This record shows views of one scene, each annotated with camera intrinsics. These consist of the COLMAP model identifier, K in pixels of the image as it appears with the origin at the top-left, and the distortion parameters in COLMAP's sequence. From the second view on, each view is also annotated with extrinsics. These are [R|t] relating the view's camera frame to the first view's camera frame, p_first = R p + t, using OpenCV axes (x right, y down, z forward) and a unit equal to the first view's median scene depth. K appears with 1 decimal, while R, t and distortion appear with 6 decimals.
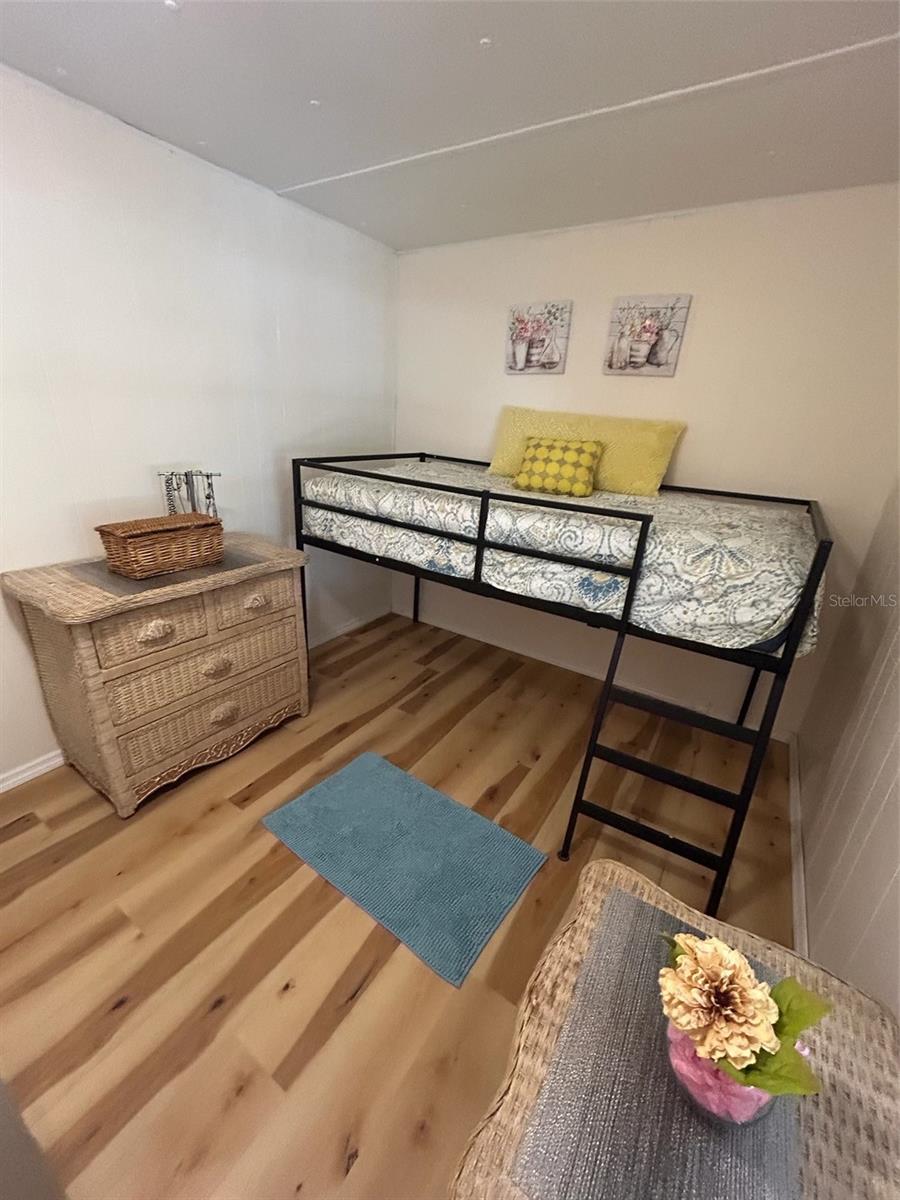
lens RADIAL K [[488.6, 0, 448.0], [0, 488.6, 598.9], [0, 0, 1]] dist [0.001037, 0.000029]
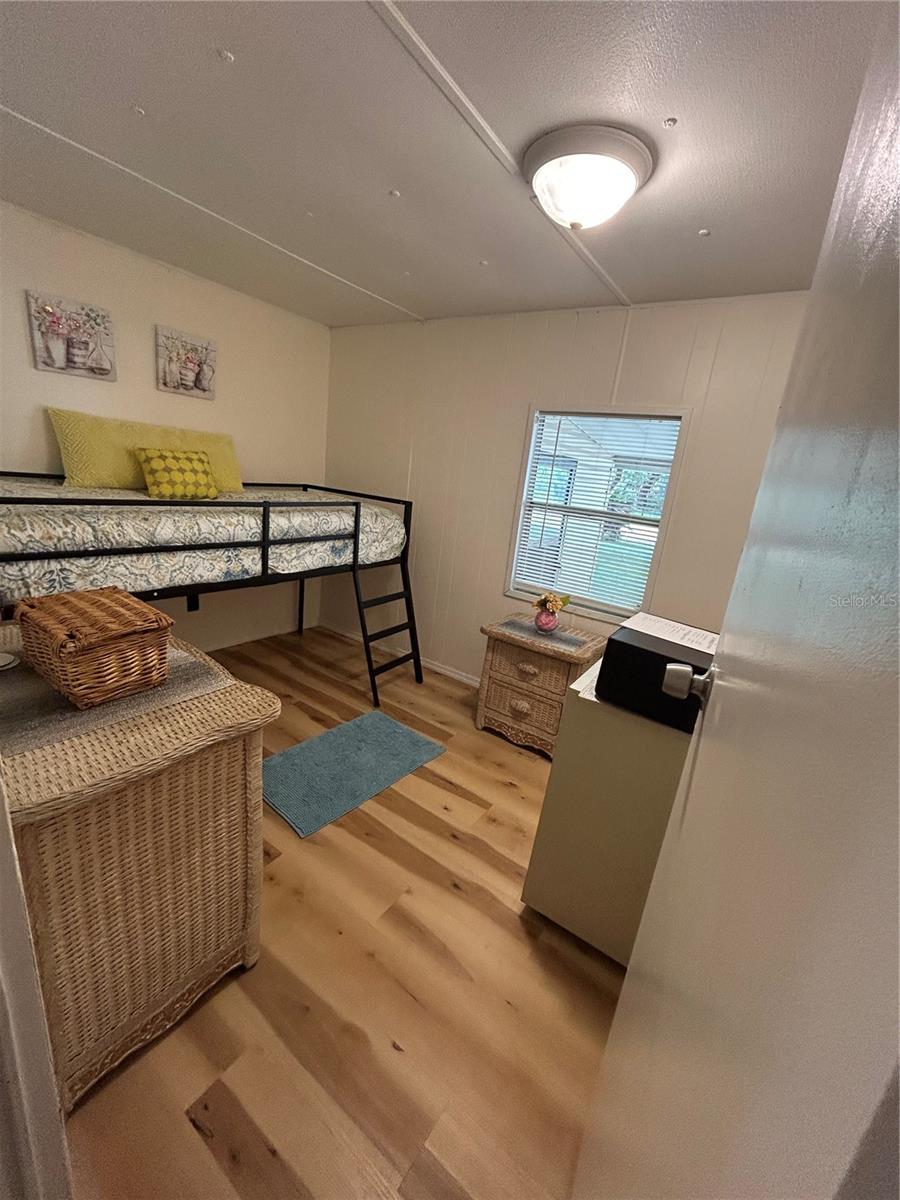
lens RADIAL K [[488.6, 0, 446.0], [0, 488.6, 601.5], [0, 0, 1]] dist [0.001037, 0.000029]
pose [[0.044184, -0.320547, 0.946202, -1.106175], [0.255960, 0.919145, 0.299428, -0.226405], [-0.965677, 0.228960, 0.122659, 0.423365]]
